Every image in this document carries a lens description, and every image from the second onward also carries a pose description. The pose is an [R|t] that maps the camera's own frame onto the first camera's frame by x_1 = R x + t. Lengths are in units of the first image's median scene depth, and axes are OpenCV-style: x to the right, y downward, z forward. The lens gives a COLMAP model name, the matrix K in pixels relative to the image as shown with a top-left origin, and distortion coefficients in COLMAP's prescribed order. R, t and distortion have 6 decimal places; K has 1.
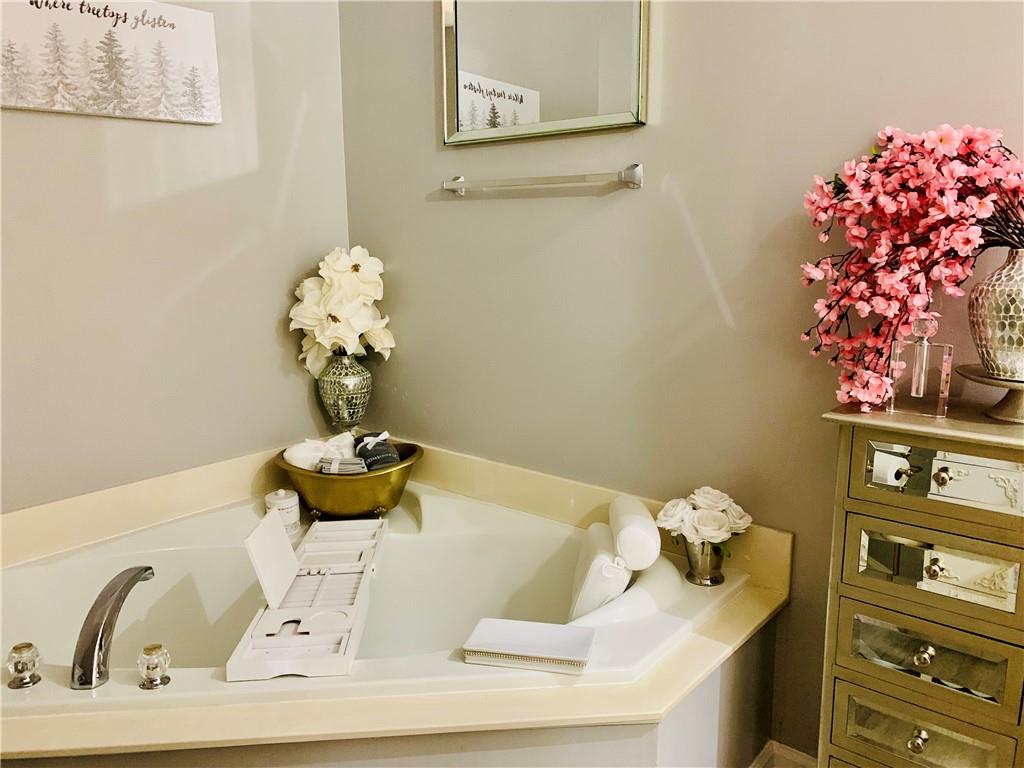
lens RADIAL K [[783.6, 0, 511.1], [0, 783.6, 386.8], [0, 0, 1]] dist [0.039927, -0.052603]
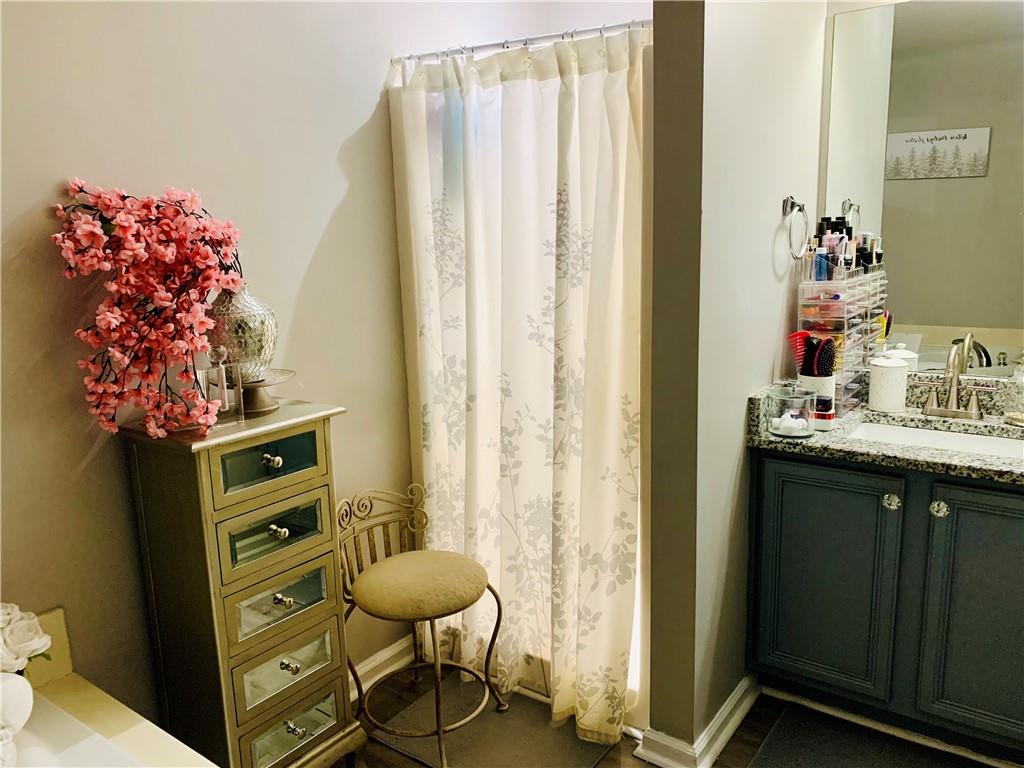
lens RADIAL K [[775.6, 0, 512.9], [0, 775.6, 389.8], [0, 0, 1]] dist [0.100036, -0.193308]
pose [[-0.084800, -0.180008, 0.980003, -0.682820], [0.219678, 0.955966, 0.194602, -0.151408], [-0.971880, 0.231787, -0.041523, 0.594818]]
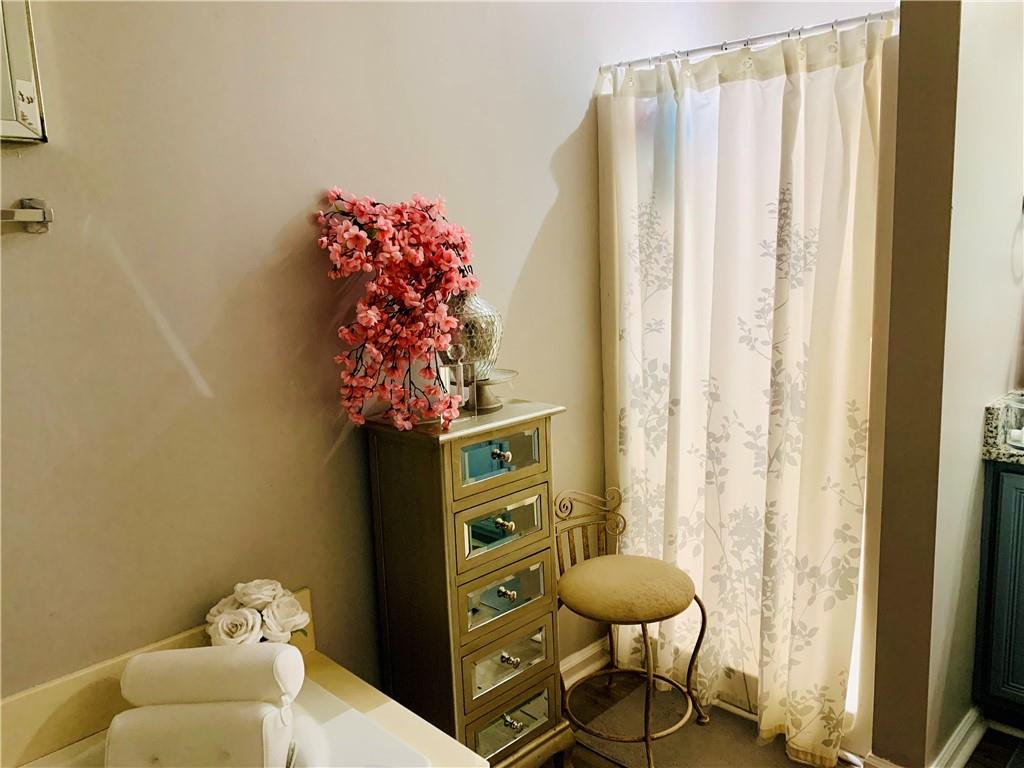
lens RADIAL K [[783.6, 0, 511.1], [0, 783.6, 386.8], [0, 0, 1]] dist [0.039927, -0.052603]
pose [[0.071676, -0.157913, 0.984848, -0.697612], [0.228045, 0.963829, 0.137946, -0.168156], [-0.971009, 0.214703, 0.105095, 0.758936]]
